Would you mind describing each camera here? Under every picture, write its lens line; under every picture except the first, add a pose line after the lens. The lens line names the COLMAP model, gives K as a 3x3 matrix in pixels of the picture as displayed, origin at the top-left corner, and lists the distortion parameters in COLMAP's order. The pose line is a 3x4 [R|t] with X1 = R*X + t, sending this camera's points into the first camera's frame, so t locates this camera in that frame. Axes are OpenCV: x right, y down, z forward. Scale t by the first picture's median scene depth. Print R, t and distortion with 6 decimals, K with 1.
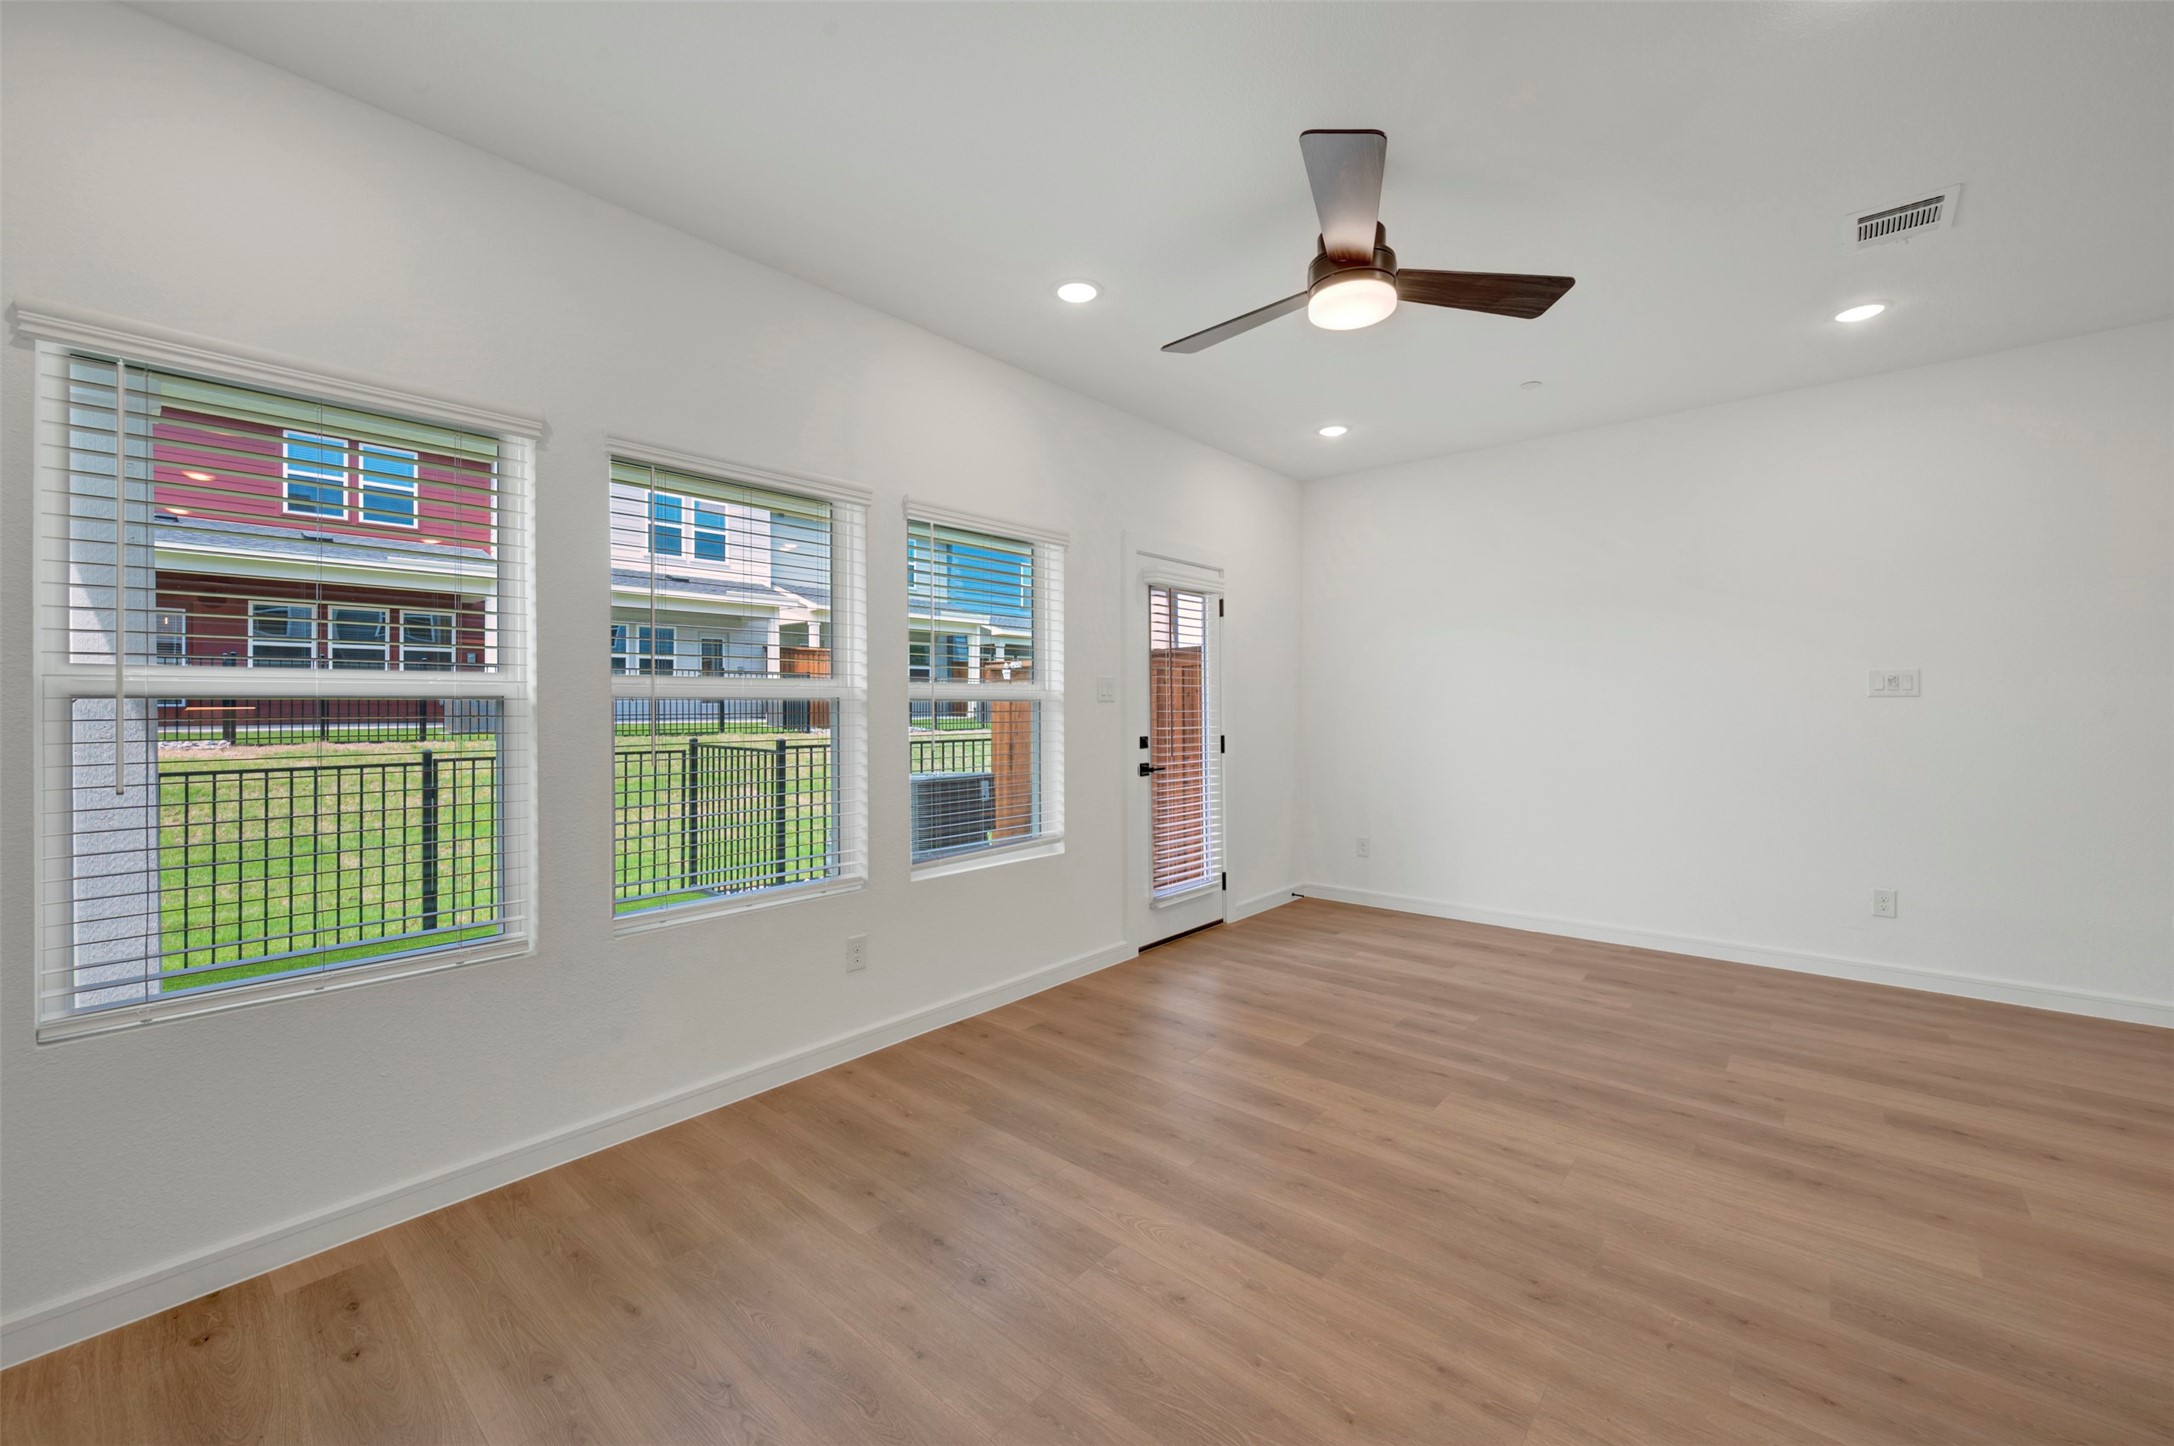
lens RADIAL K [[862.9, 0, 1093.5], [0, 862.9, 709.8], [0, 0, 1]] dist [0.001342, -0.000133]
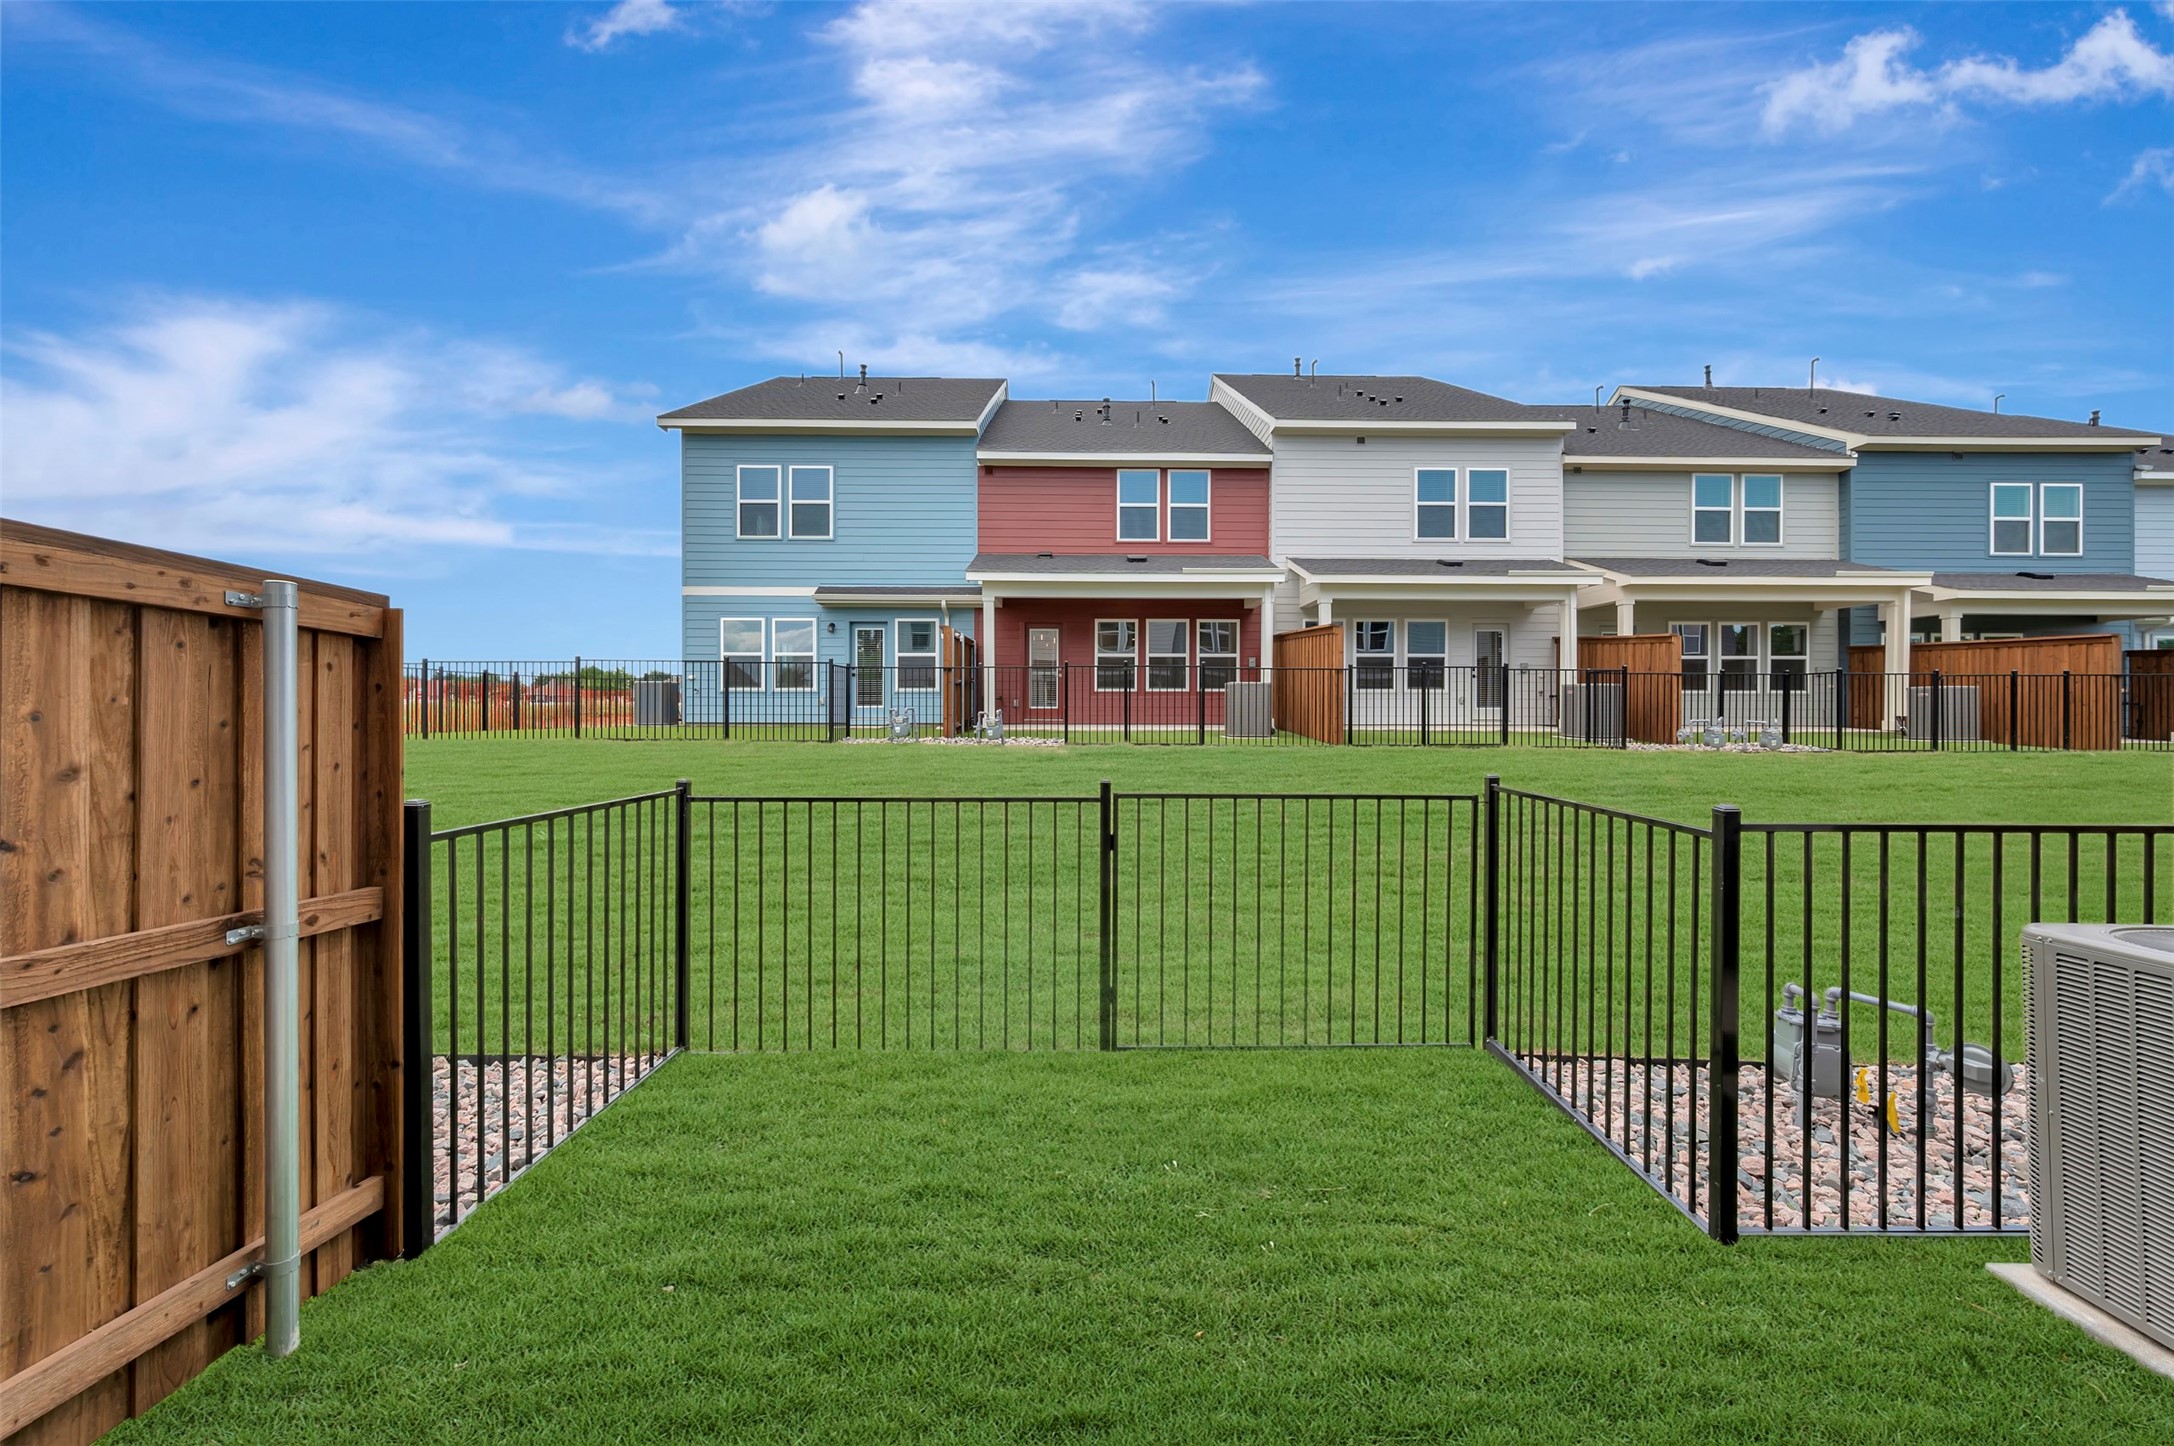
lens RADIAL K [[861.0, 0, 1092.9], [0, 861.0, 717.5], [0, 0, 1]] dist [0.001946, 0.000482]
pose [[0.671389, 0.013730, -0.740978, -0.517986], [-0.009618, 0.999906, 0.009814, -0.017977], [0.741043, 0.000538, 0.671458, 1.002070]]
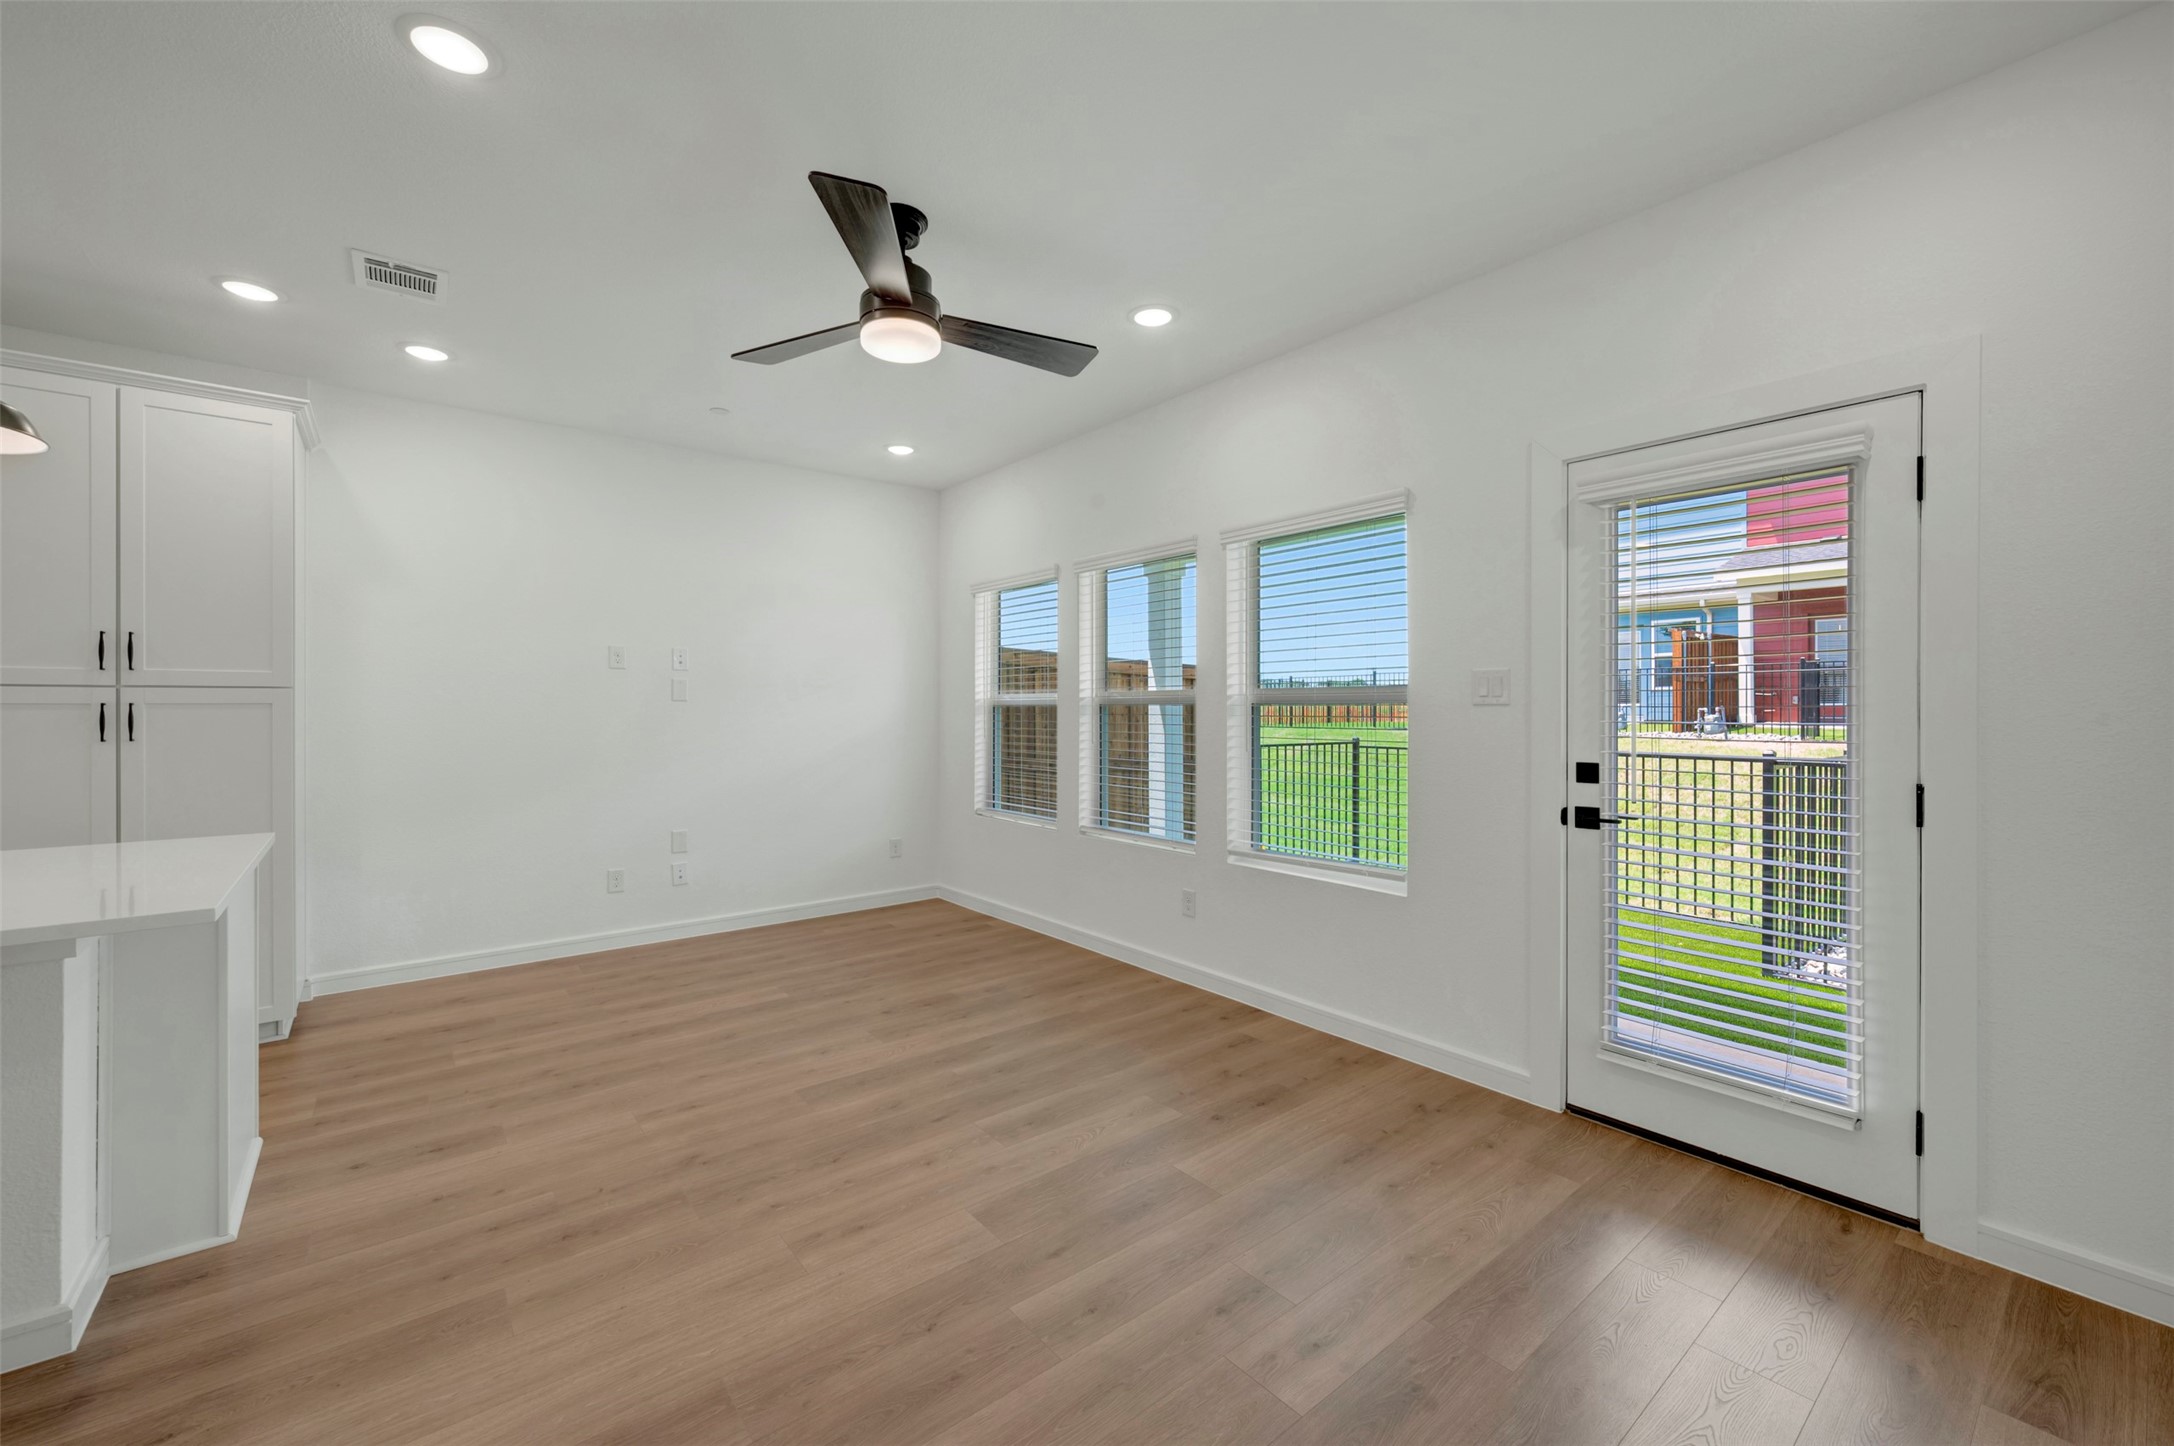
lens RADIAL K [[857.1, 0, 1091.5], [0, 857.1, 712.9], [0, 0, 1]] dist [-0.000887, -0.000248]
pose [[-0.174969, 0.009891, -0.984524, 0.975373], [-0.002922, 0.999940, 0.010565, -0.012455], [0.984570, 0.004726, -0.174929, 1.050920]]
